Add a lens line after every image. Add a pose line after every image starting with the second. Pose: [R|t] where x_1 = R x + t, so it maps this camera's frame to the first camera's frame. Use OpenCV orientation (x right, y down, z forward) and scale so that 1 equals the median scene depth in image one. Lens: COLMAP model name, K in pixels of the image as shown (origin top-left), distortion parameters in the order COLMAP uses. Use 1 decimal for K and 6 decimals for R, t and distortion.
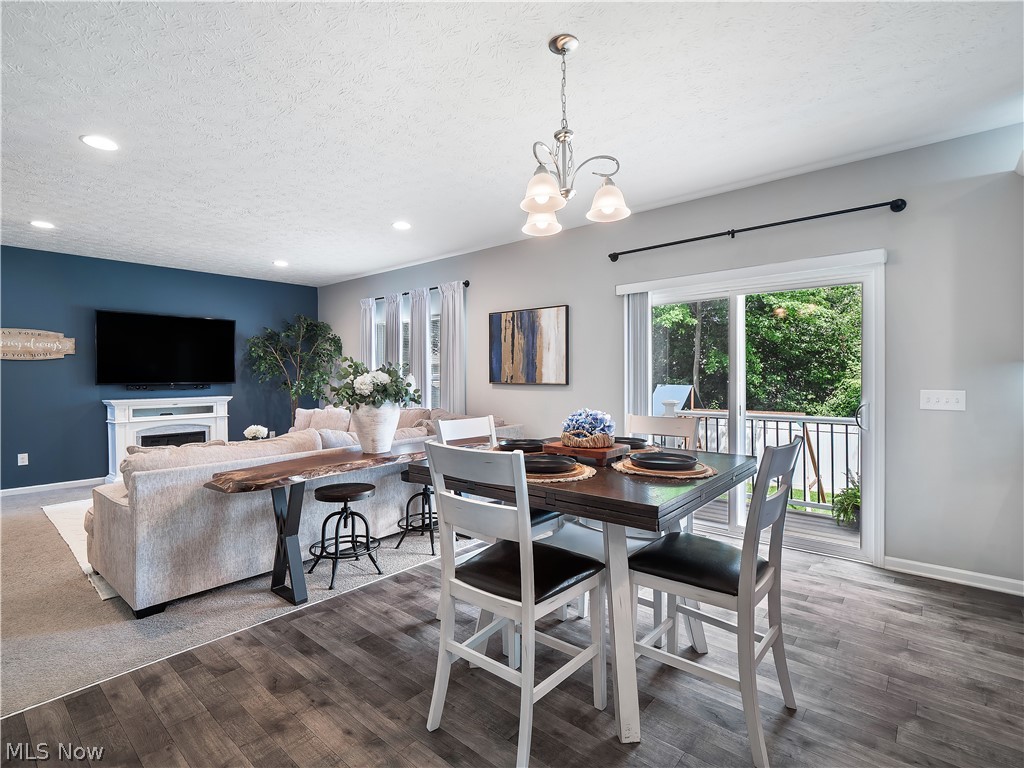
lens RADIAL K [[505.0, 0, 516.1], [0, 505.0, 381.5], [0, 0, 1]] dist [0.006673, -0.007000]
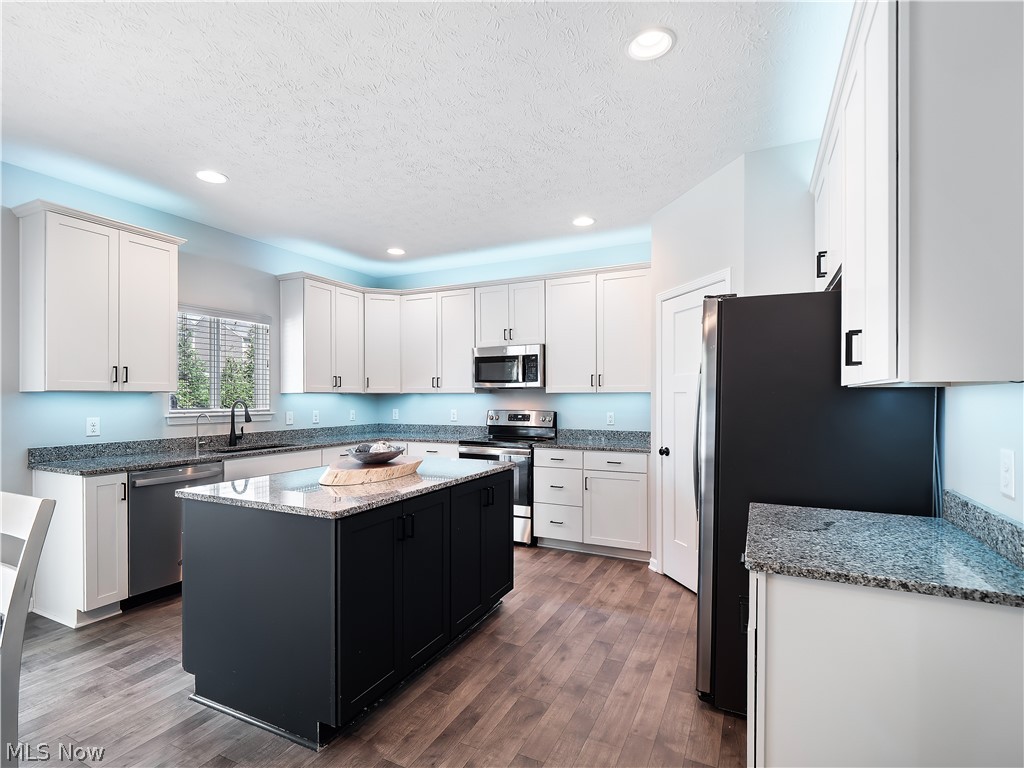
lens RADIAL K [[505.0, 0, 508.0], [0, 505.0, 396.1], [0, 0, 1]] dist [0.006673, -0.007000]
pose [[-0.256086, 0.005909, 0.966636, -0.151487], [0.013767, 0.999902, -0.002465, -0.008108], [-0.966556, 0.012676, -0.256143, 0.151190]]
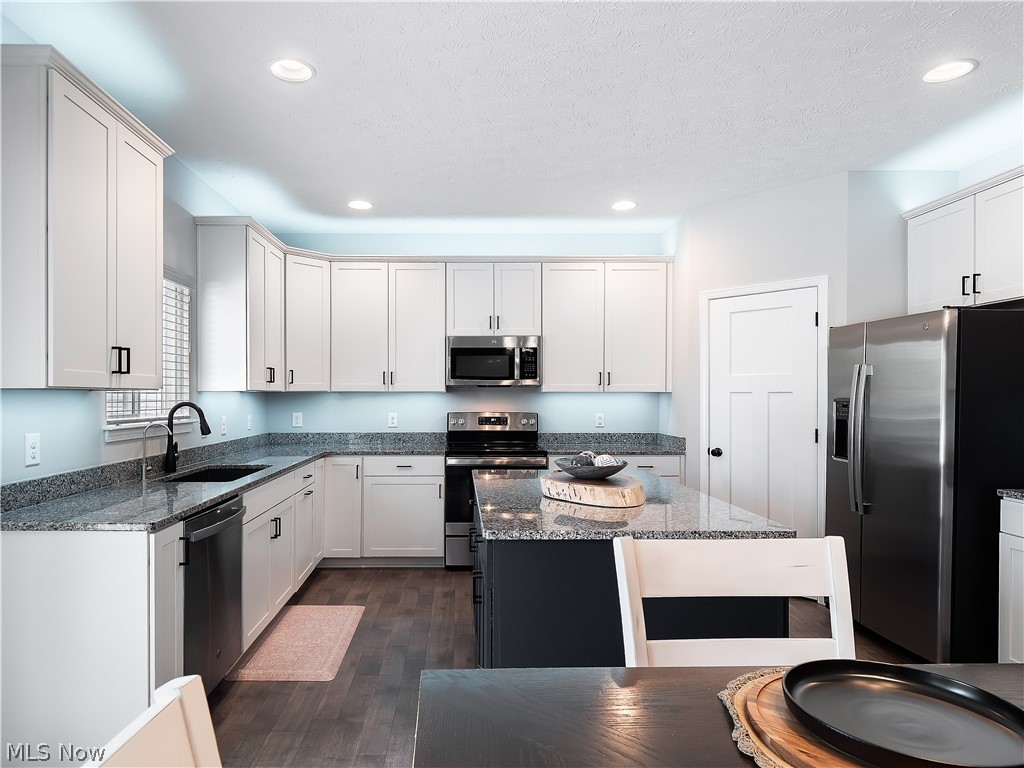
lens RADIAL K [[604.0, 0, 476.0], [0, 604.0, 394.0], [0, 0, 1]] dist [-0.013084, -0.001564]
pose [[-0.662151, 0.005950, 0.749347, 0.055665], [0.012214, 0.999921, 0.002853, -0.015474], [-0.749271, 0.011041, -0.662172, 0.533891]]
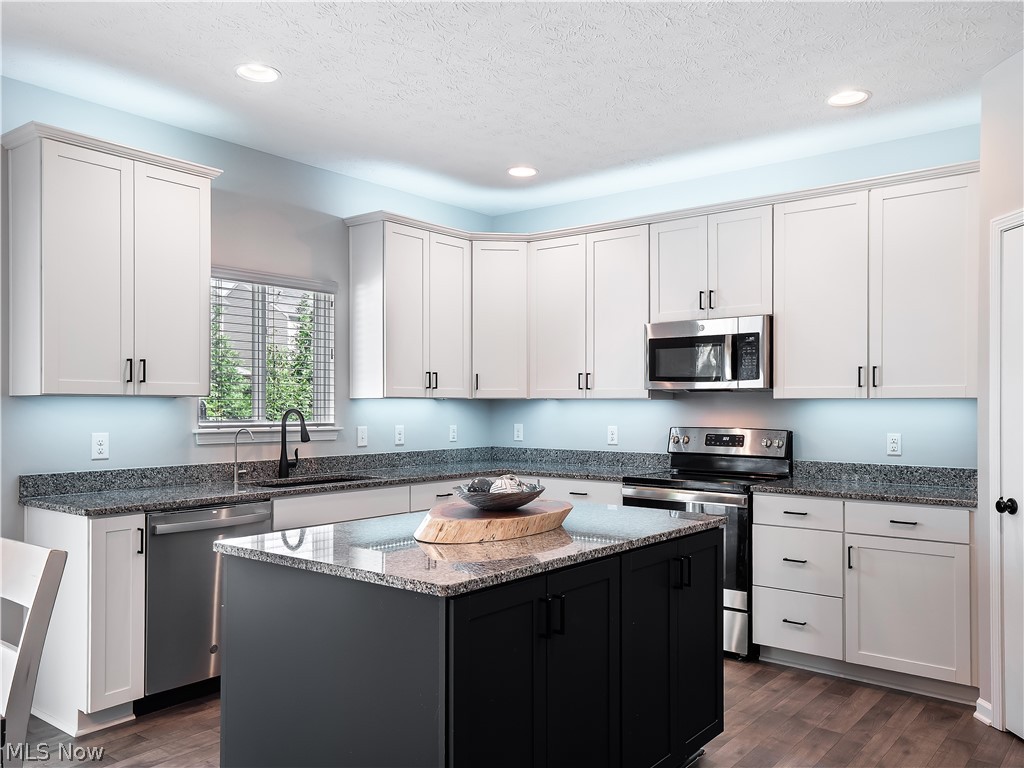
lens RADIAL K [[819.5, 0, 512.0], [0, 819.5, 403.4], [0, 0, 1]] dist [0.047991, -0.017591]
pose [[-0.044315, 0.005650, 0.999002, -0.143639], [0.009951, 0.999937, -0.005214, -0.008334], [-0.998968, 0.009710, -0.044369, 0.164774]]
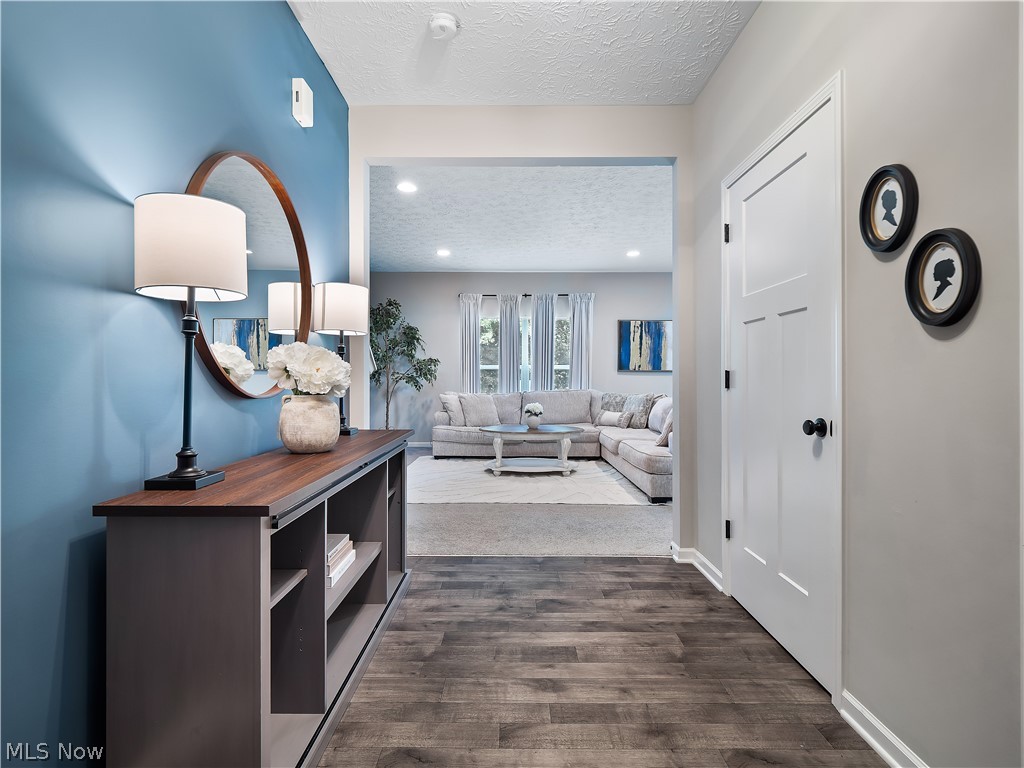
lens RADIAL K [[505.0, 0, 512.8], [0, 505.0, 379.5], [0, 0, 1]] dist [0.006673, -0.007000]
pose [[0.754901, 0.000903, 0.655838, -1.221996], [0.006734, 0.999936, -0.009128, 0.040196], [-0.655804, 0.011307, 0.754846, 0.150321]]
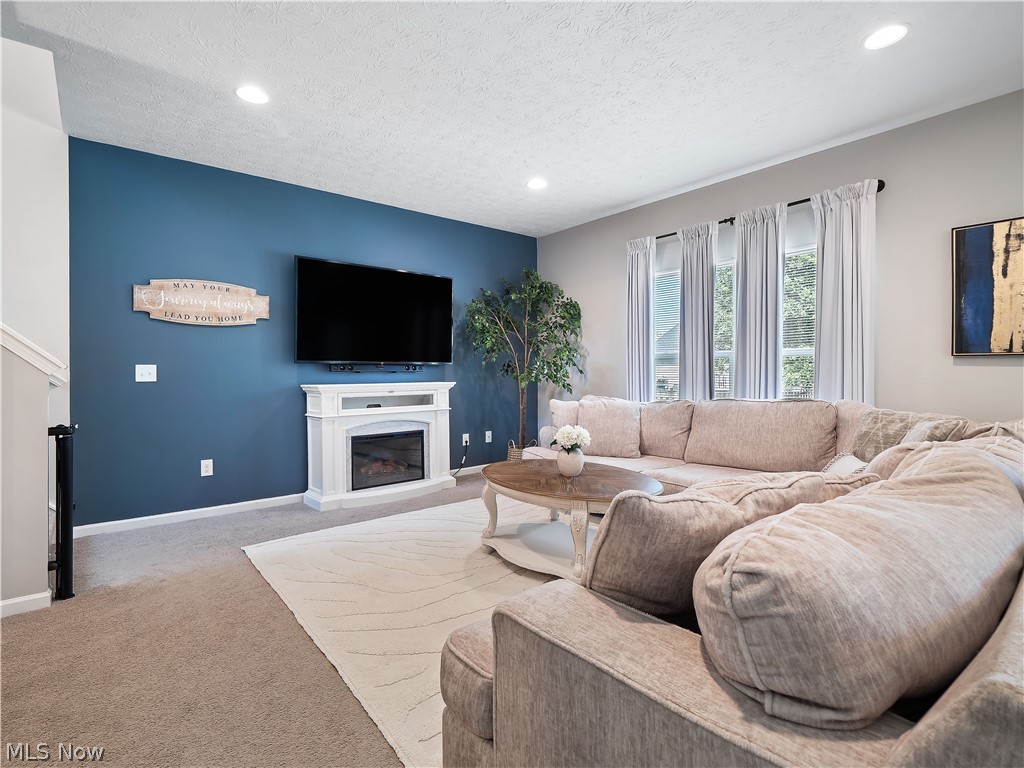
lens RADIAL K [[505.0, 0, 509.8], [0, 505.0, 375.1], [0, 0, 1]] dist [0.006673, -0.007000]
pose [[0.985876, -0.000530, -0.167478, -0.453881], [-0.000712, 0.999973, -0.007356, 0.031069], [0.167477, 0.007371, 0.985848, 0.386669]]
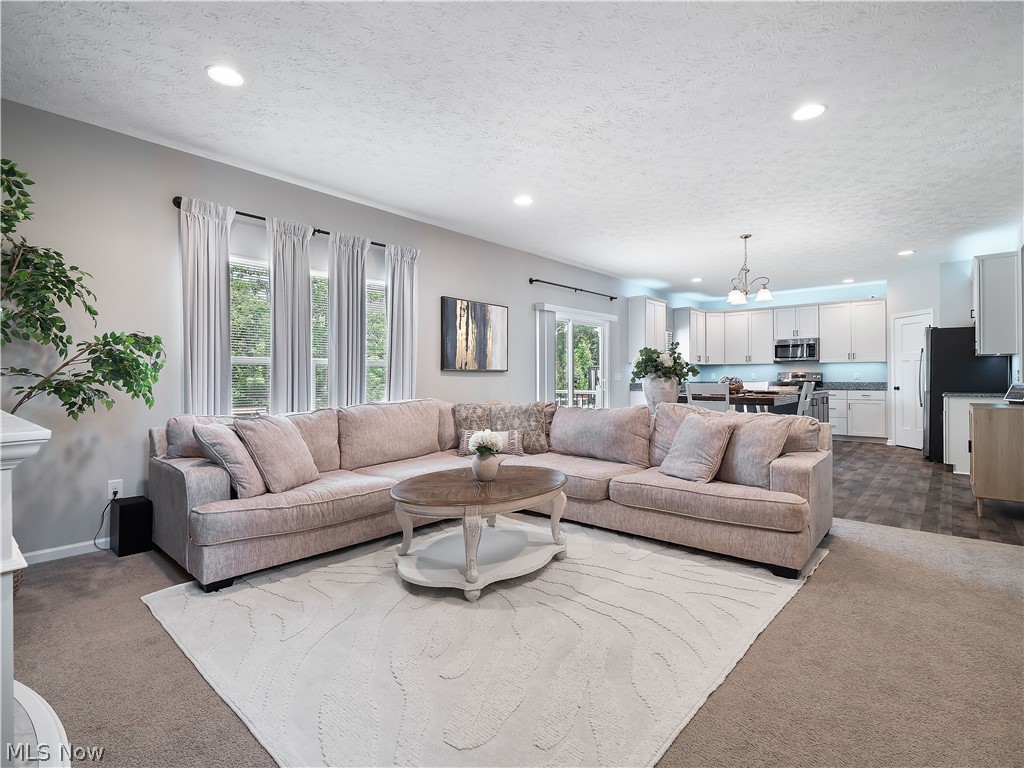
lens RADIAL K [[505.0, 0, 506.3], [0, 505.0, 374.3], [0, 0, 1]] dist [0.006673, -0.007000]
pose [[0.007850, 0.011479, 0.999903, -1.039182], [0.016031, 0.999804, -0.011604, 0.026238], [-0.999841, 0.016121, 0.007664, 0.907292]]
